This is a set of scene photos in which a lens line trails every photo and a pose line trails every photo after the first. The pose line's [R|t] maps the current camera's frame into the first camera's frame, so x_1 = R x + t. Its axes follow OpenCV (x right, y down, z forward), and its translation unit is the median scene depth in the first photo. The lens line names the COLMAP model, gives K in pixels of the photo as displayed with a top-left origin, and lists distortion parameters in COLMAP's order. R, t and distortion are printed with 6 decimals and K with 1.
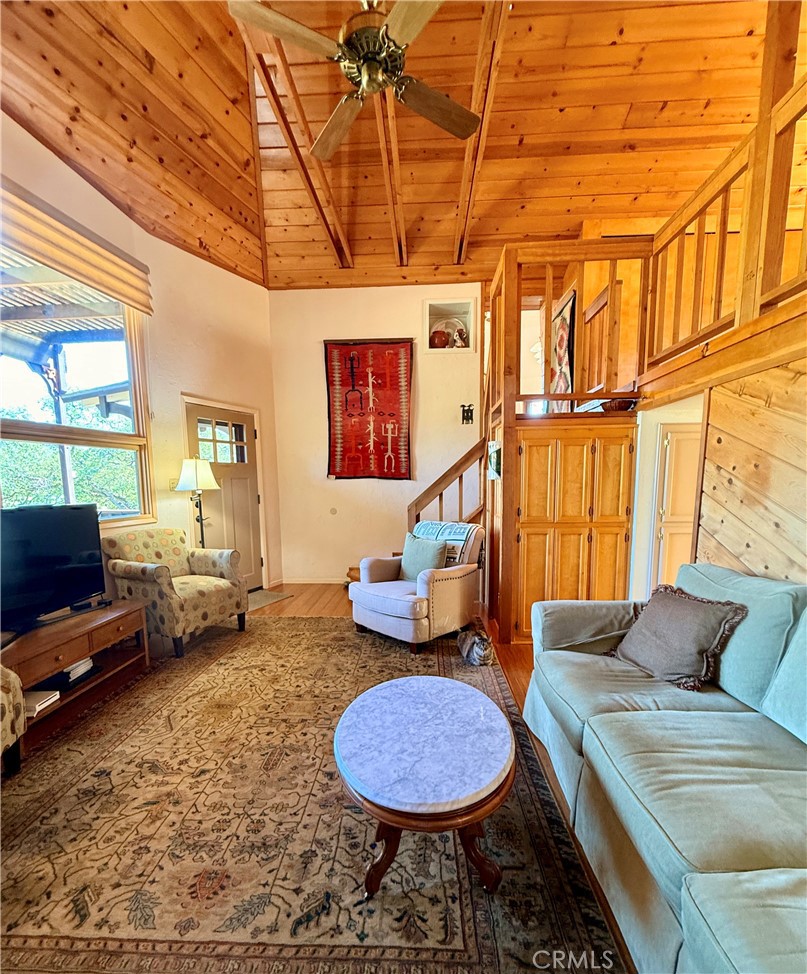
lens RADIAL K [[434.9, 0, 404.5], [0, 434.9, 536.5], [0, 0, 1]] dist [0.001977, -0.000058]
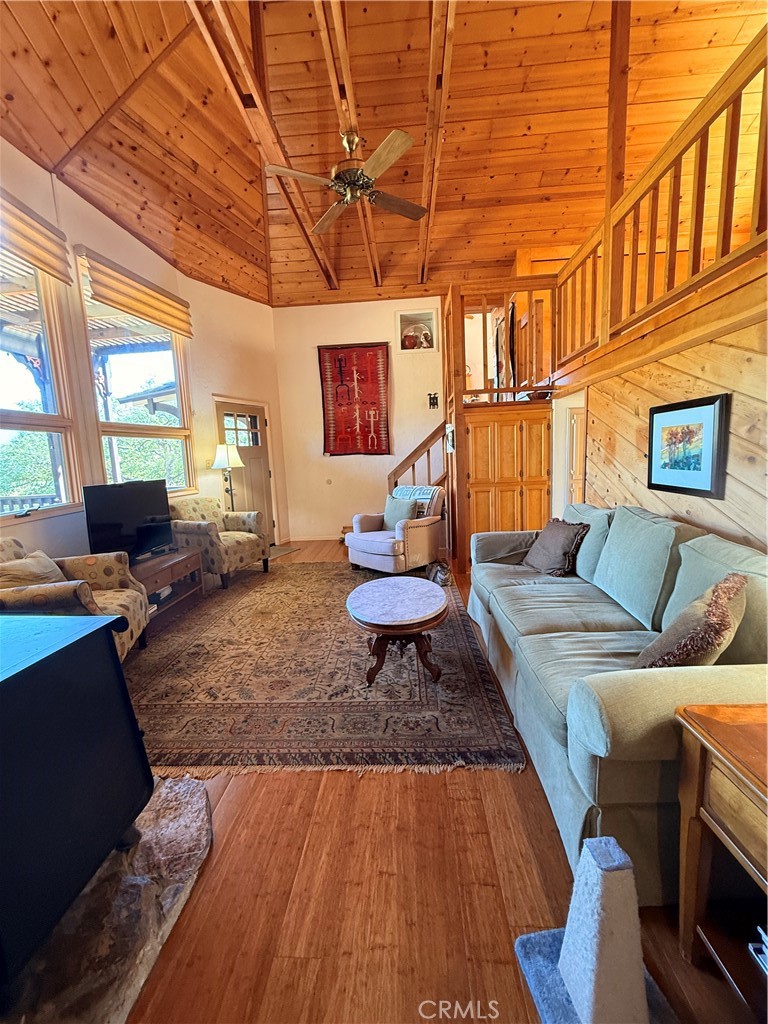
lens RADIAL K [[408.4, 0, 383.9], [0, 408.4, 510.9], [0, 0, 1]] dist [0.001215, 0.000076]
pose [[0.999431, -0.031337, -0.012449, 0.010620], [0.031430, 0.999479, 0.007335, 0.037489], [0.012212, -0.007722, 0.999896, -0.298606]]
